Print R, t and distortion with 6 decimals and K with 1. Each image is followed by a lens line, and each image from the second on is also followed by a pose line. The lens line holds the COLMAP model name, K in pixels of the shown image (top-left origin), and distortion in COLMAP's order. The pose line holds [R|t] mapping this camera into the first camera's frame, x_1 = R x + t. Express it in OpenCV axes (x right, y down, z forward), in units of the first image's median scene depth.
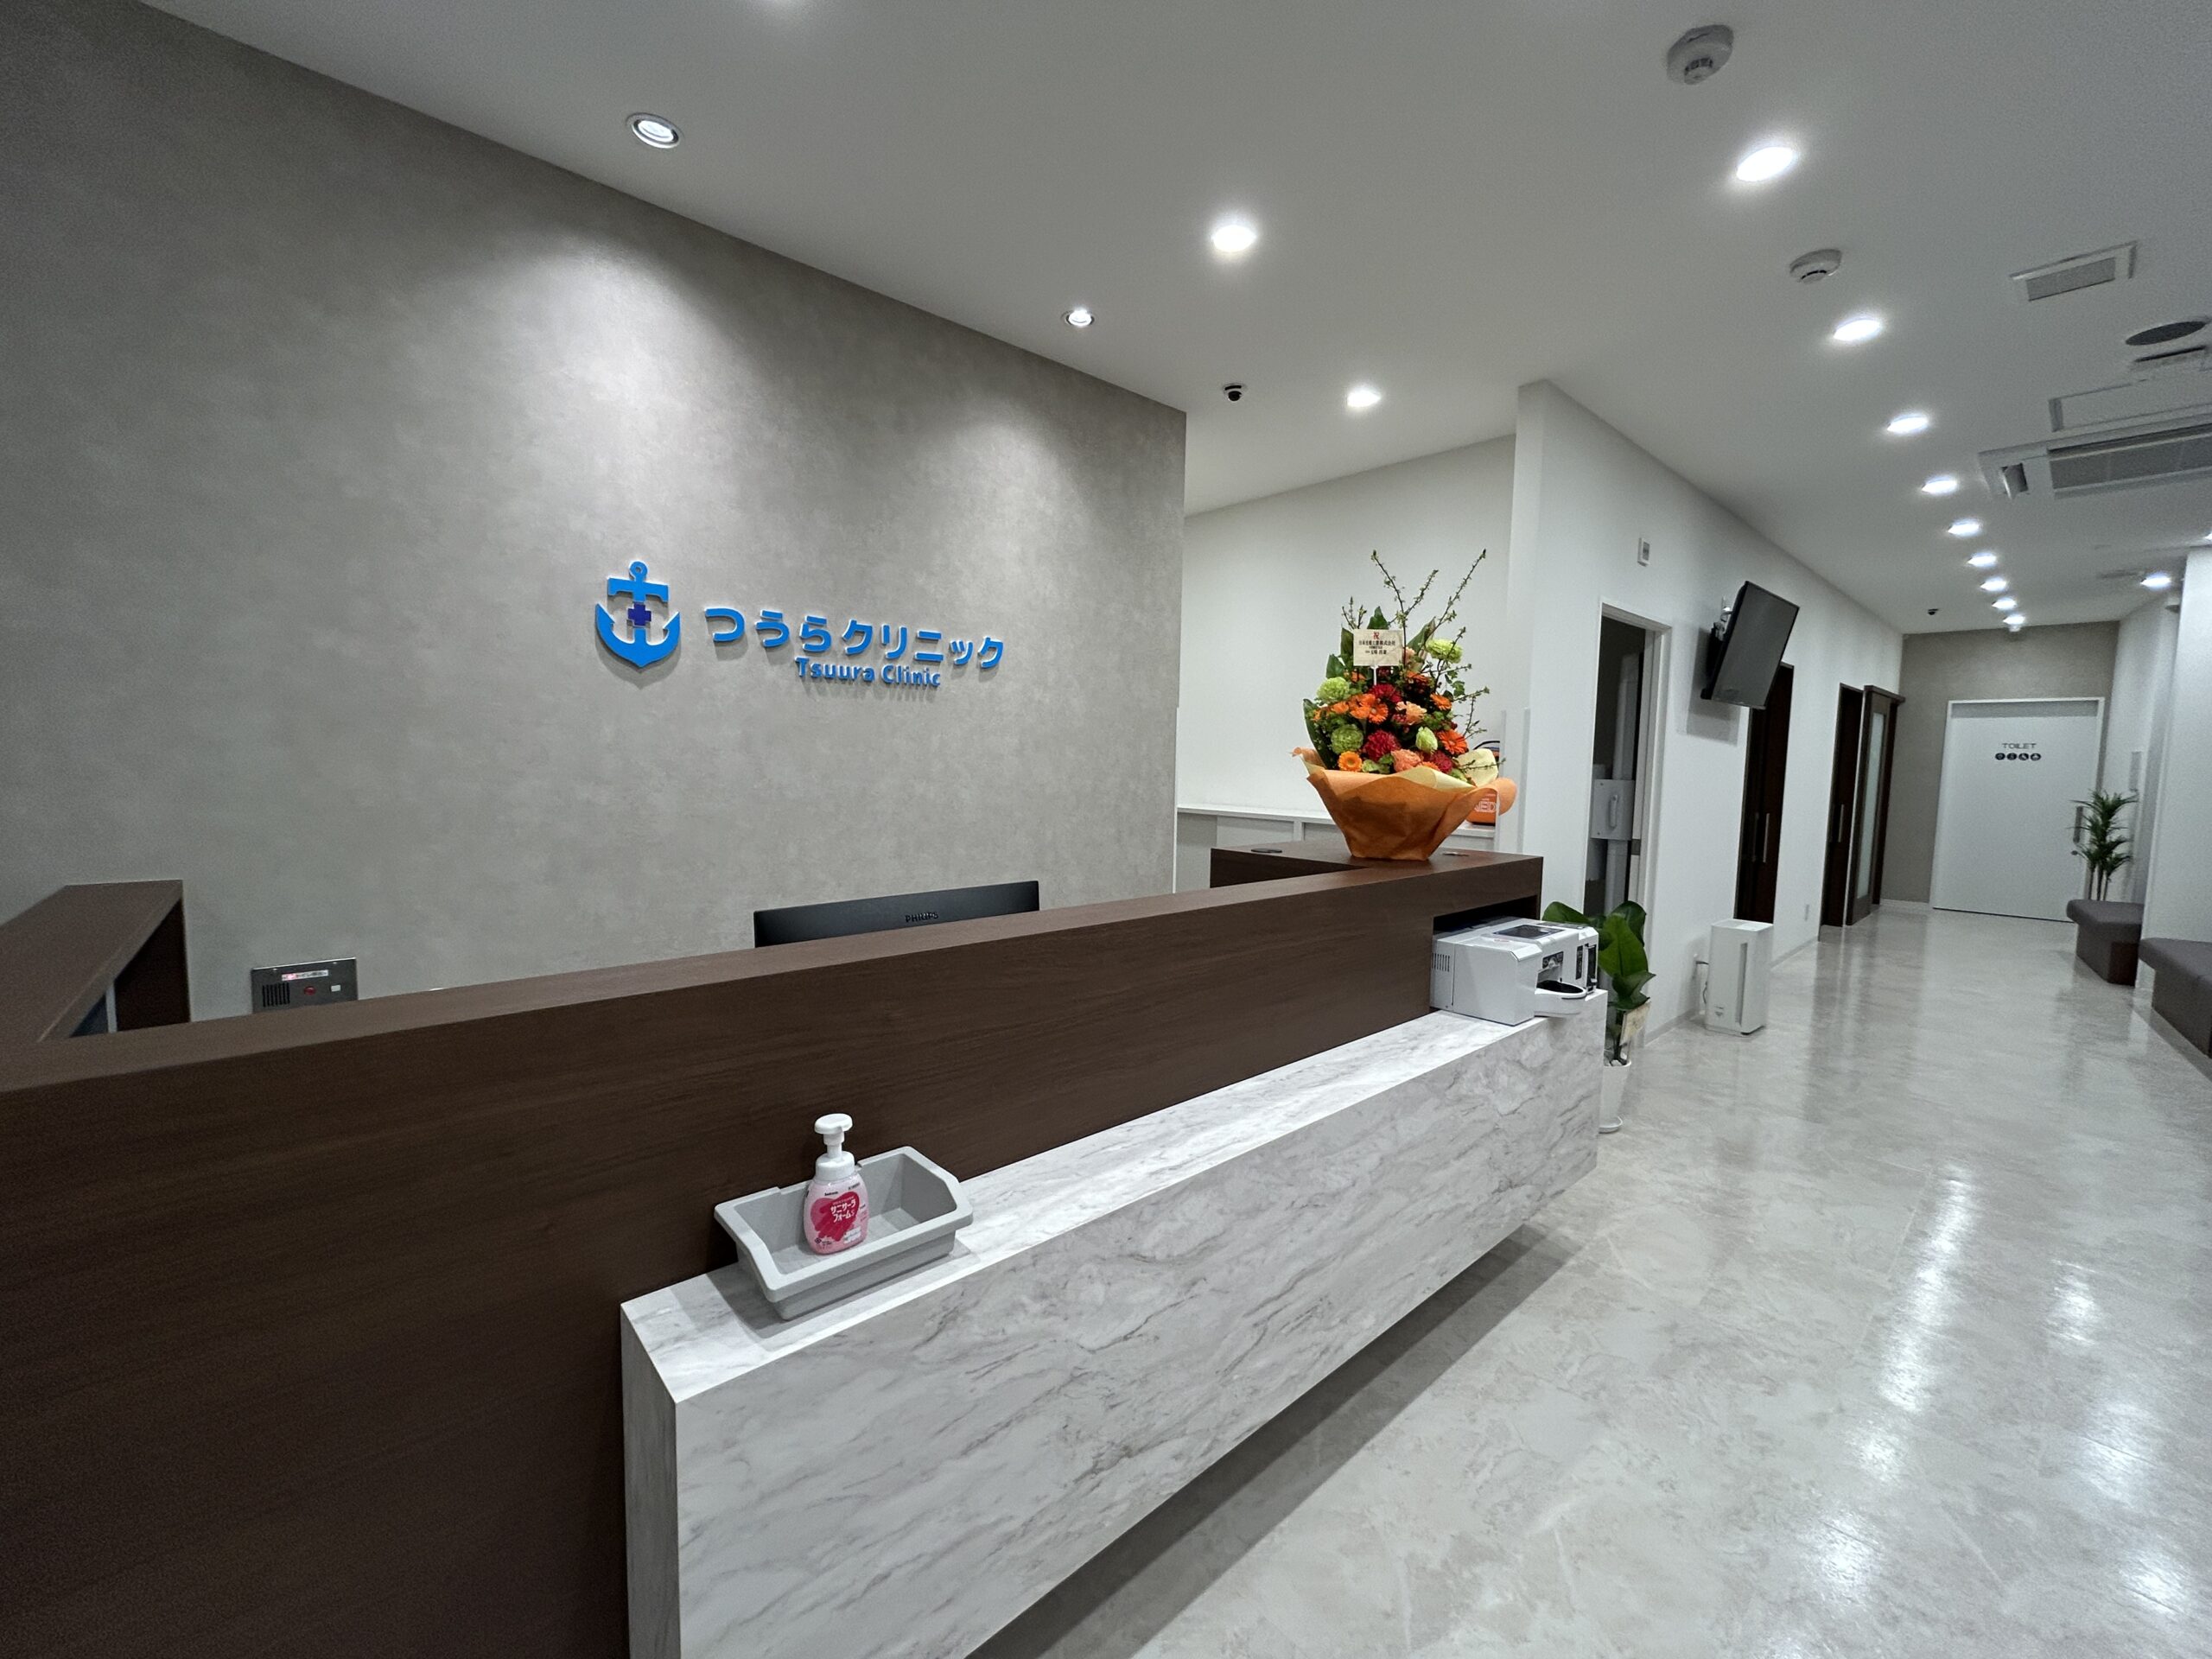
lens RADIAL K [[890.4, 0, 1105.3], [0, 890.4, 831.4], [0, 0, 1]] dist [-0.003397, -0.000172]
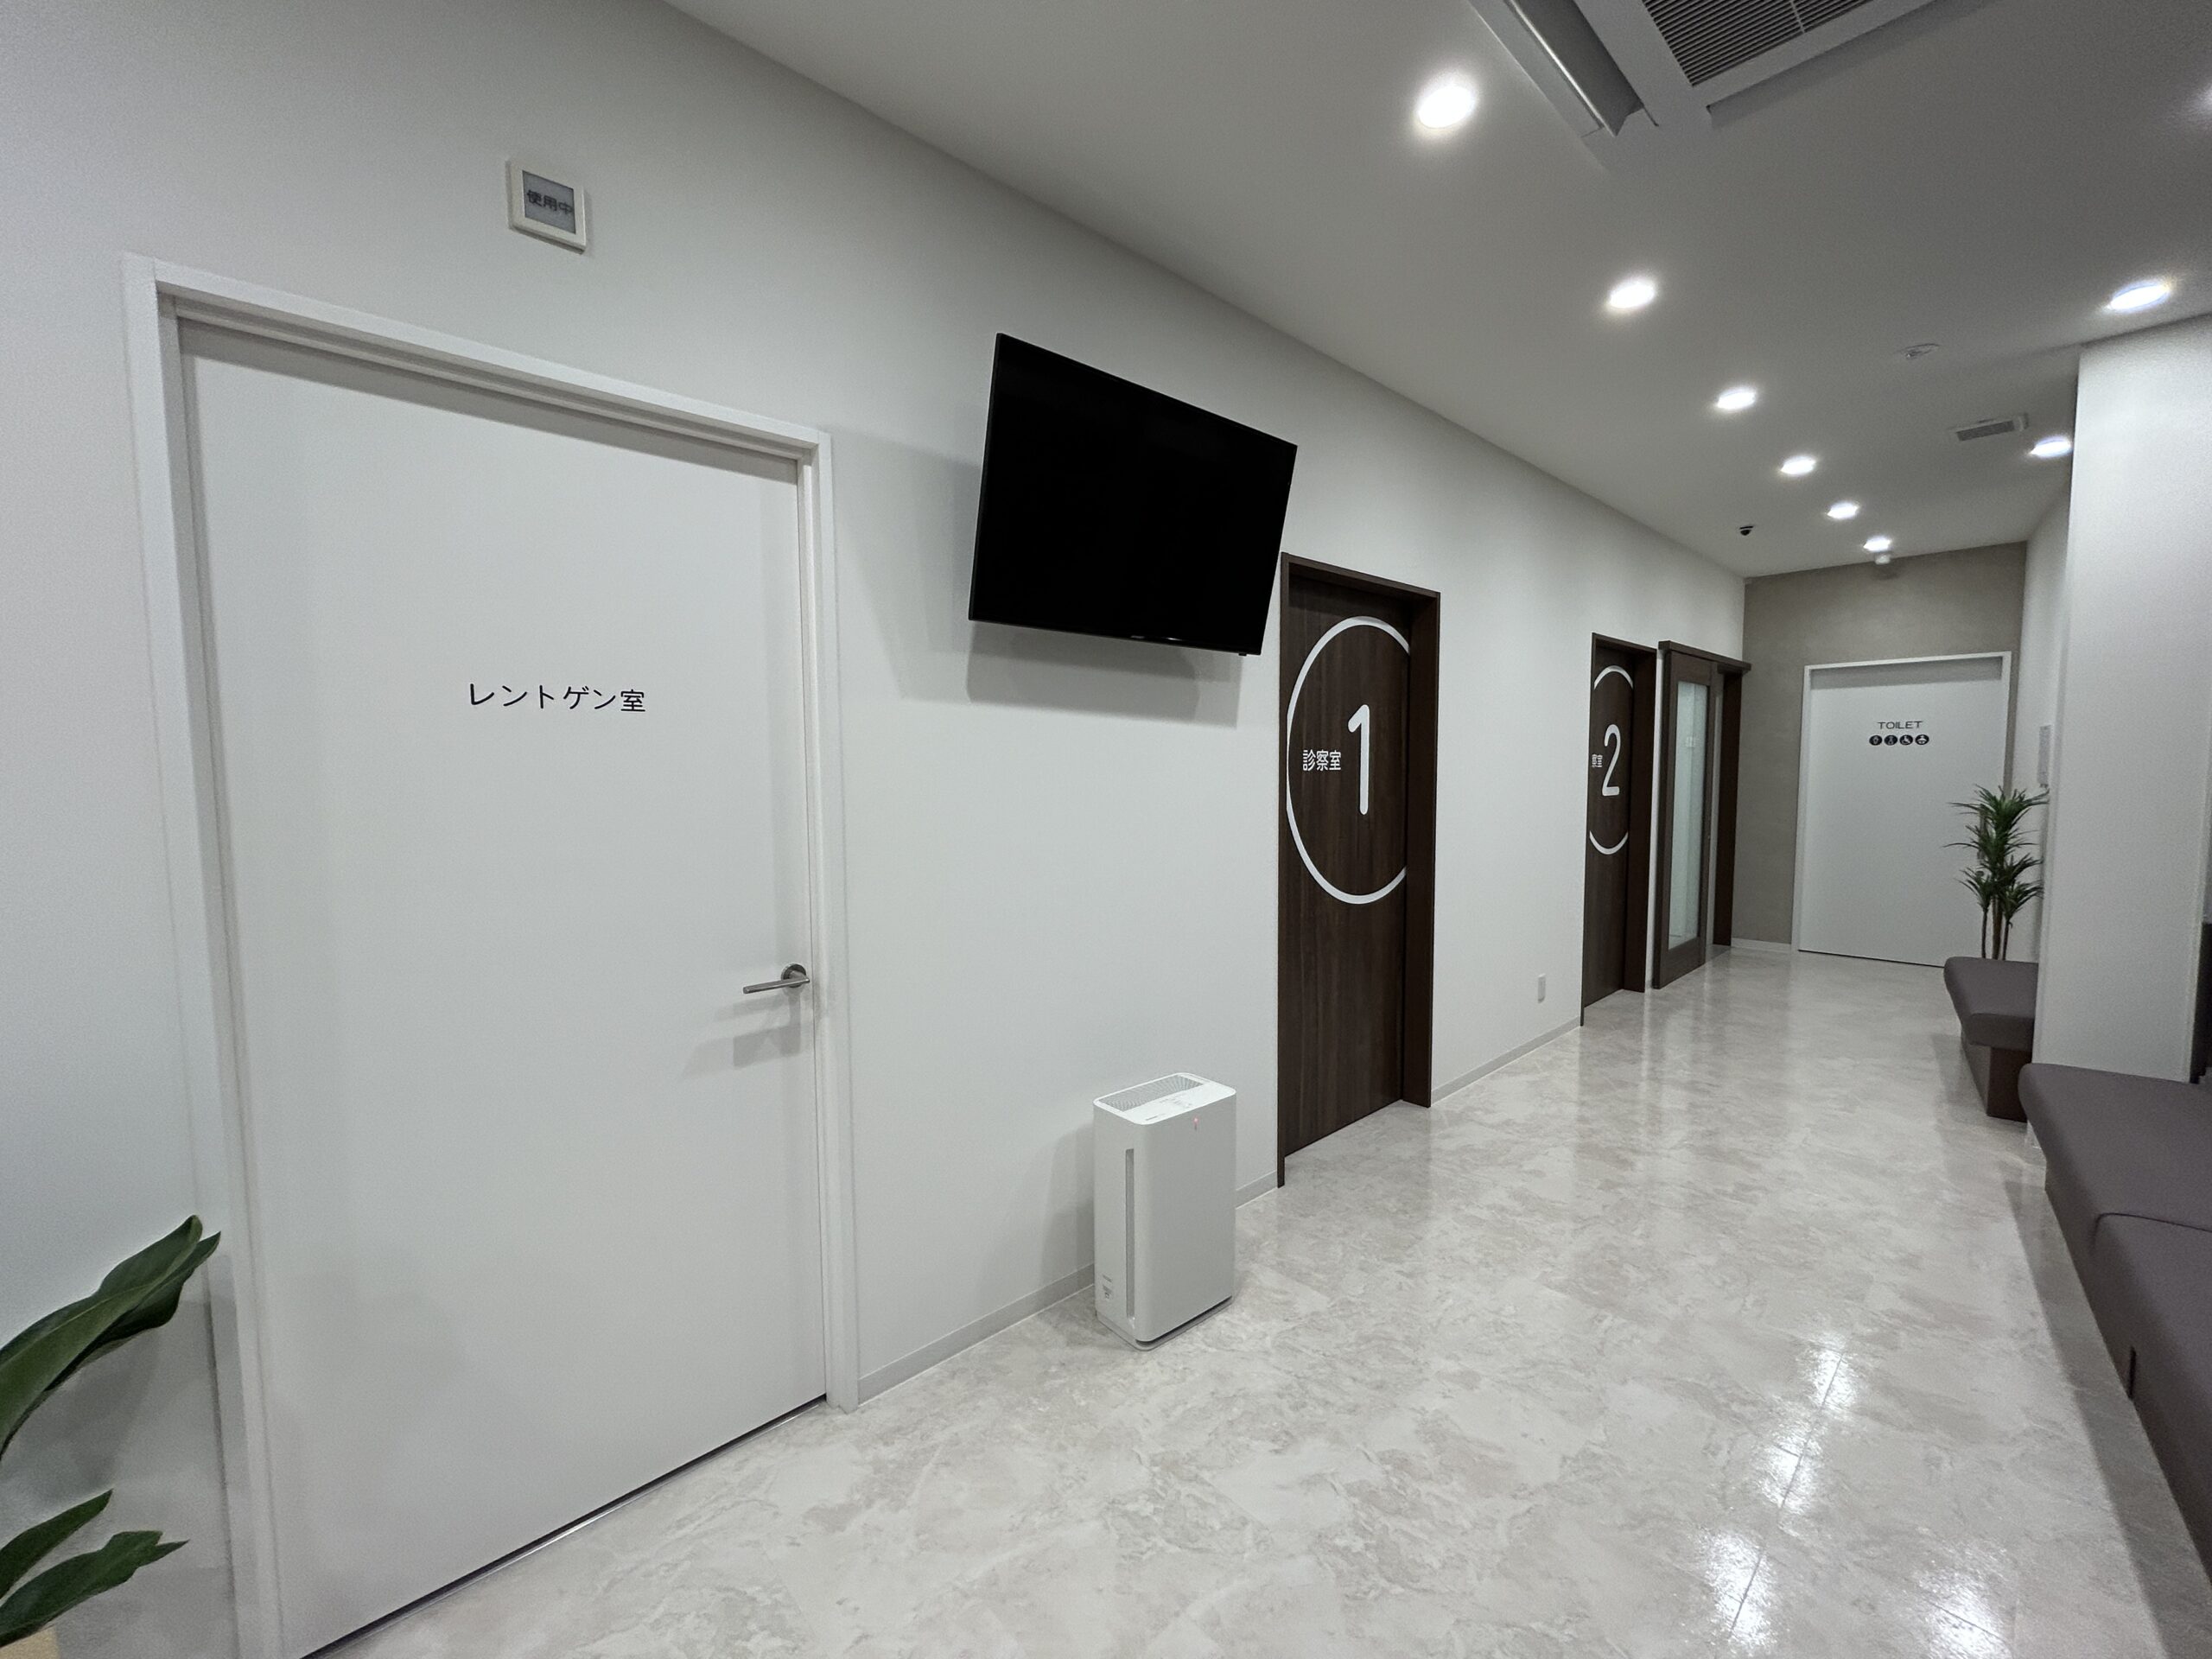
lens RADIAL K [[890.4, 0, 1106.4], [0, 890.4, 828.0], [0, 0, 1]] dist [-0.003397, -0.000172]
pose [[0.999656, -0.025427, 0.006444, 0.418313], [0.025522, 0.999561, -0.015057, -0.020540], [-0.006058, 0.015216, 0.999866, 0.315443]]
